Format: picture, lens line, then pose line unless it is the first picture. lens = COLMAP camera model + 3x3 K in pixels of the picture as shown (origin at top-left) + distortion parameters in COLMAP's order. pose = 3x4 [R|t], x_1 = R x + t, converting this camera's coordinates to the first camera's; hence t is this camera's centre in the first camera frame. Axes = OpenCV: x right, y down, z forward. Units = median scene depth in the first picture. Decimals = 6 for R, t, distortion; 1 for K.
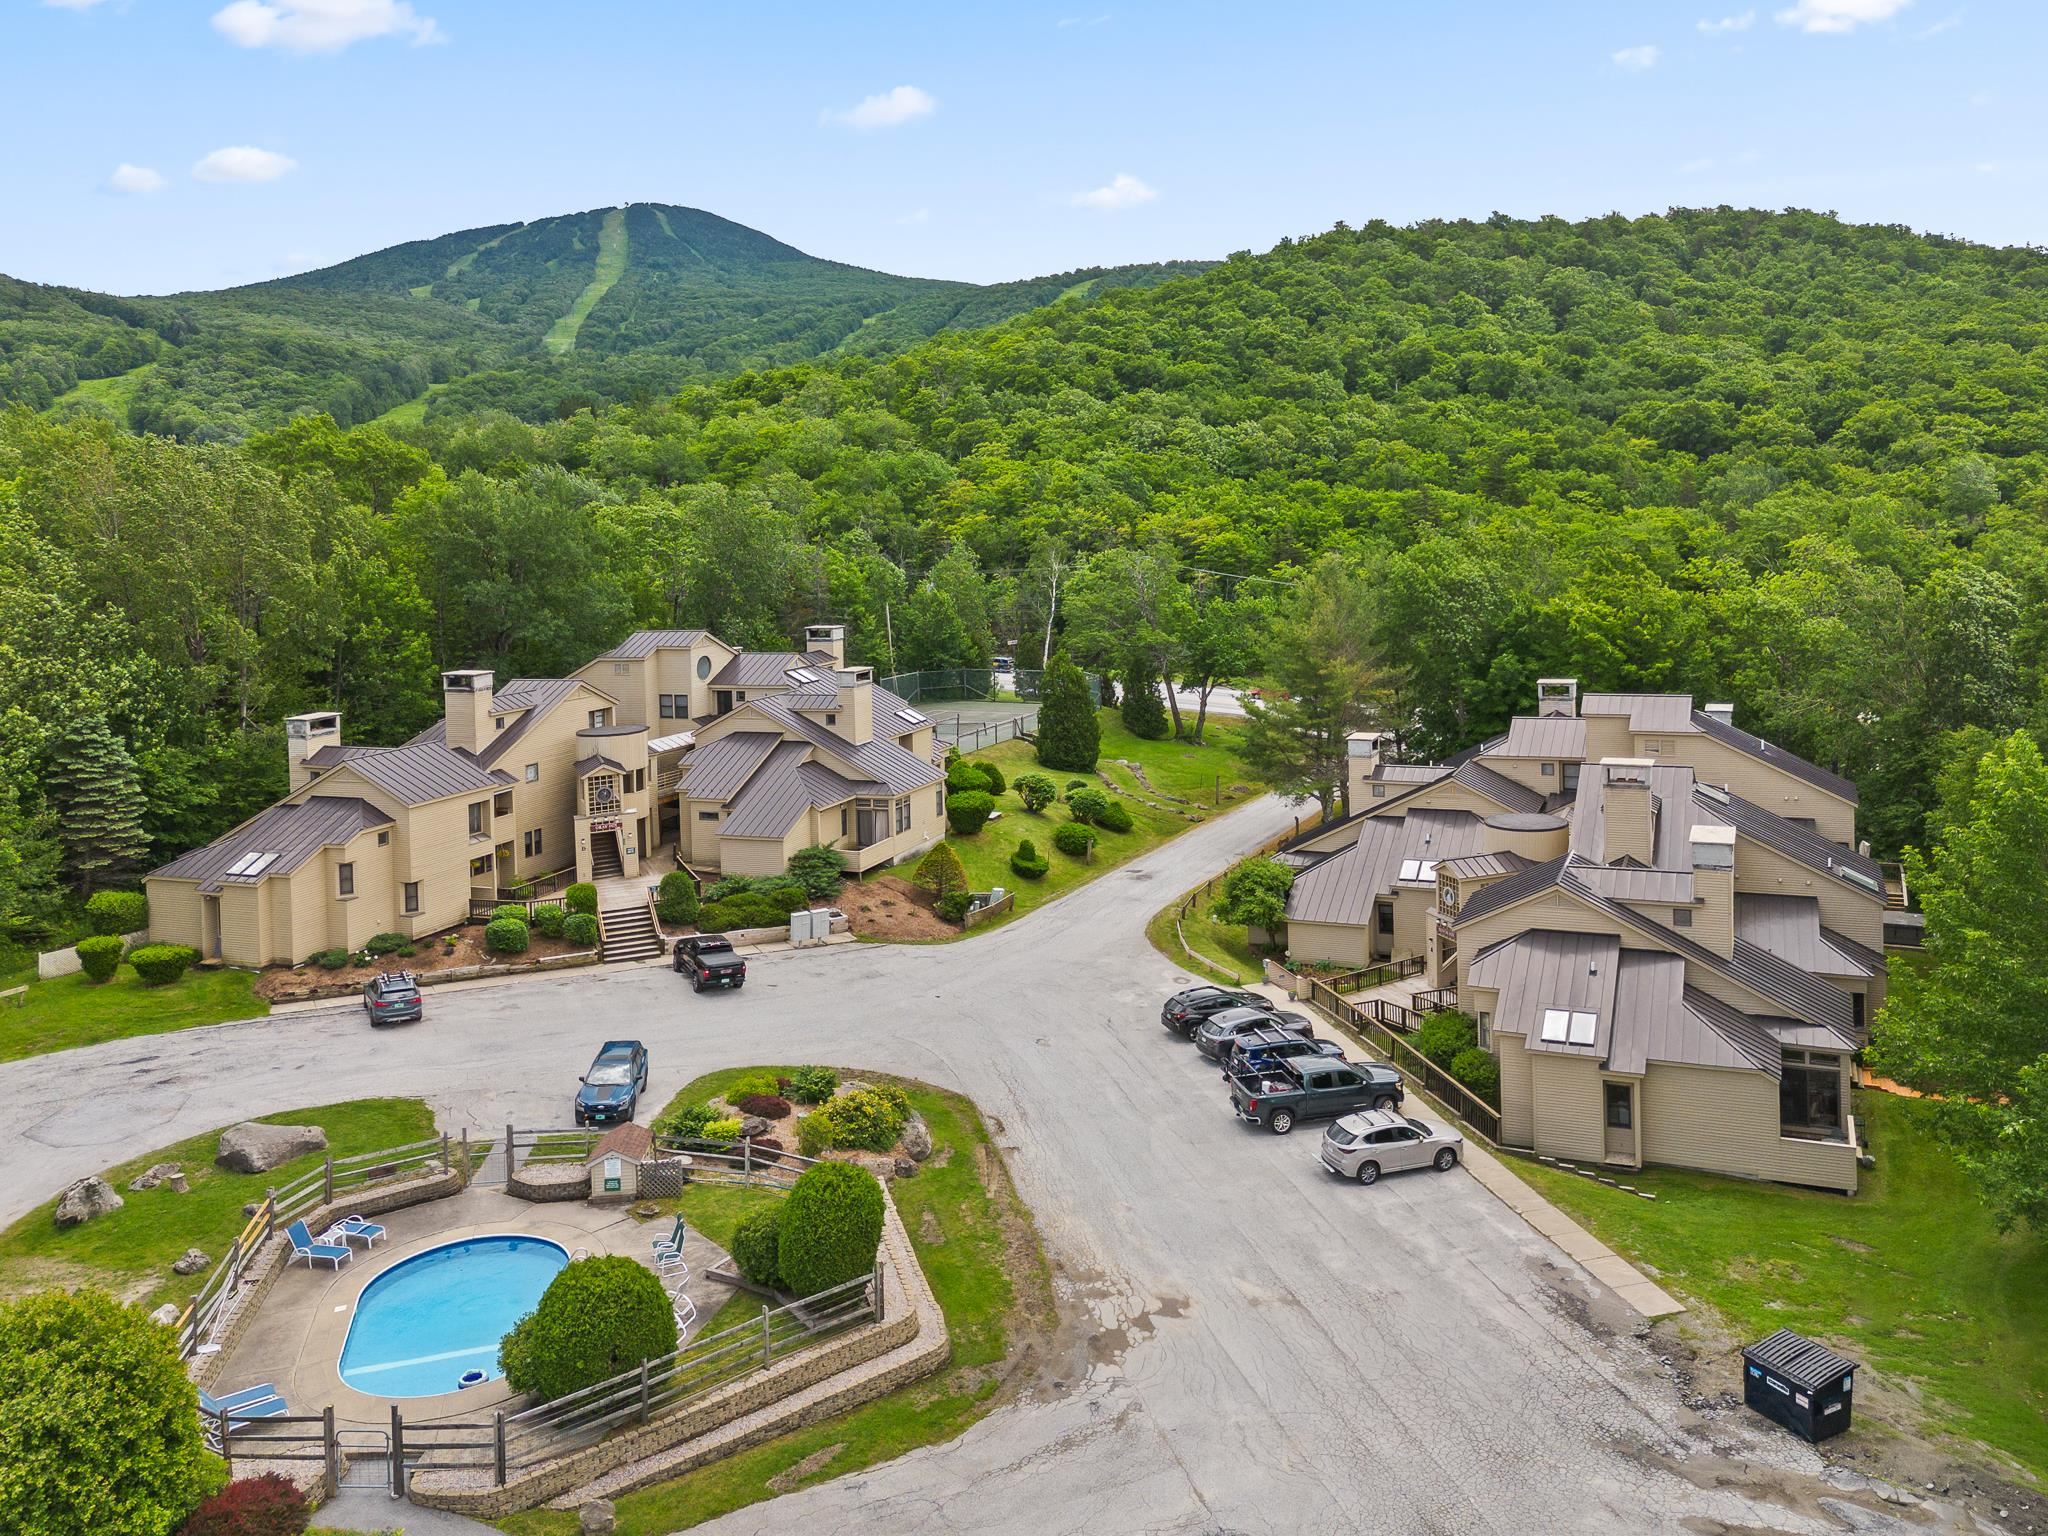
lens RADIAL K [[1407.8, 0, 1024.0], [0, 1407.8, 768.0], [0, 0, 1]] dist [-0.094232, 0.000715]
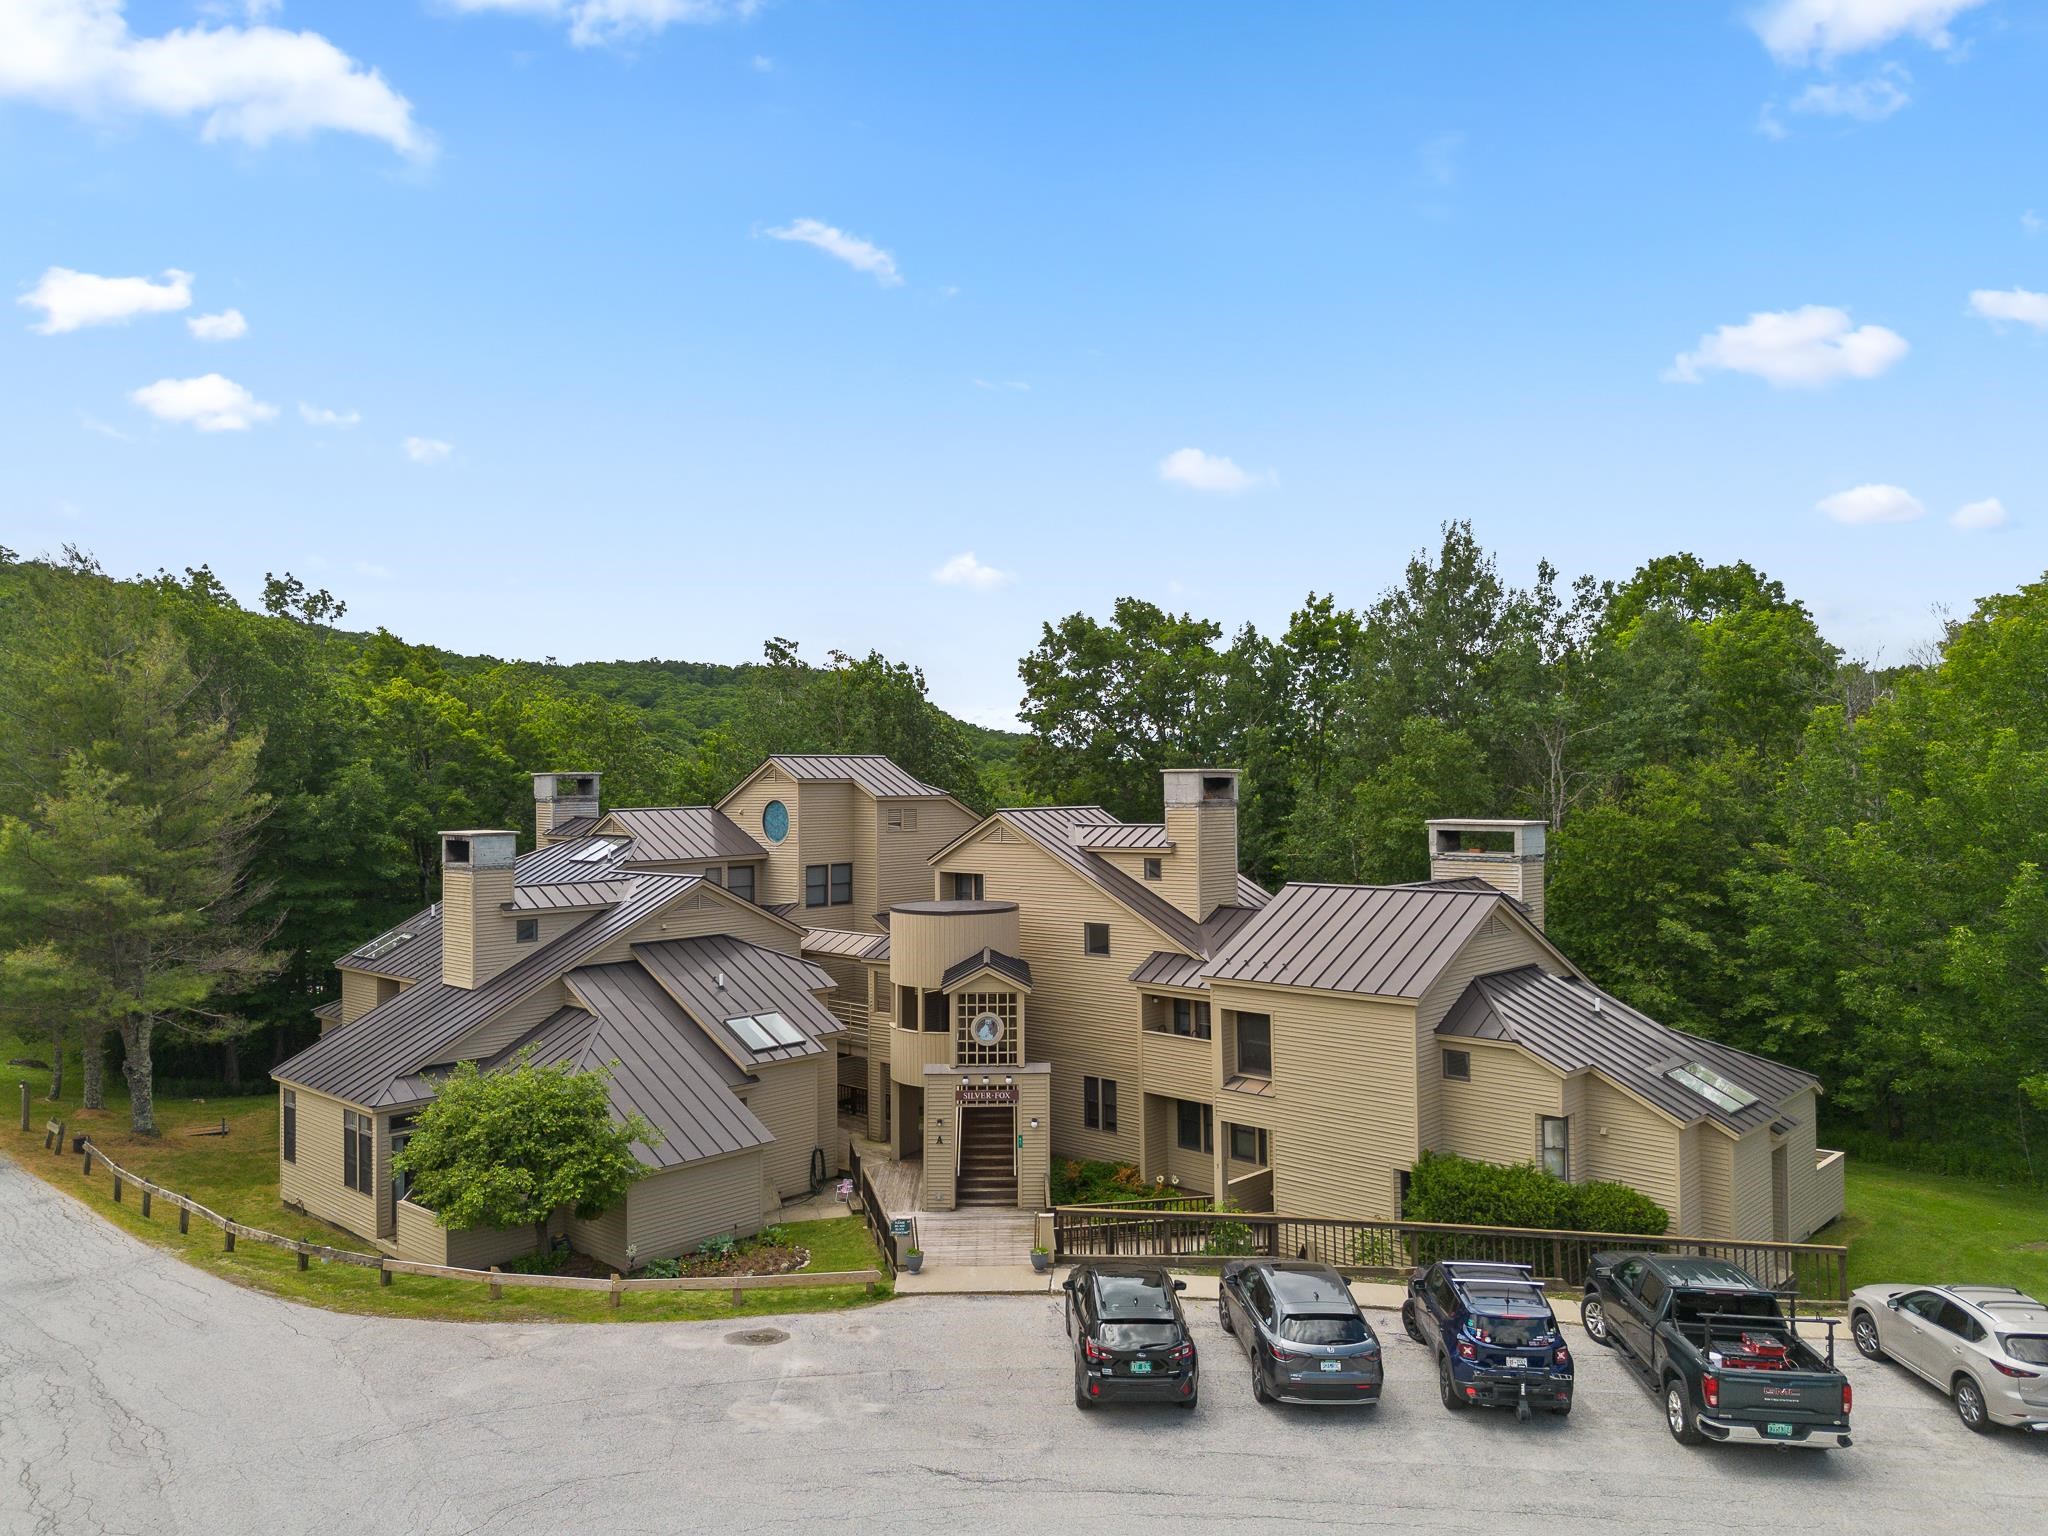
lens RADIAL K [[1404.3, 0, 1024.0], [0, 1404.3, 768.0], [0, 0, 1]] dist [0.075491, 0.000102]
pose [[0.323908, 0.045450, 0.944996, -0.215887], [0.144131, 0.984816, -0.096768, 0.040052], [-0.935045, 0.167547, 0.312439, 0.695537]]
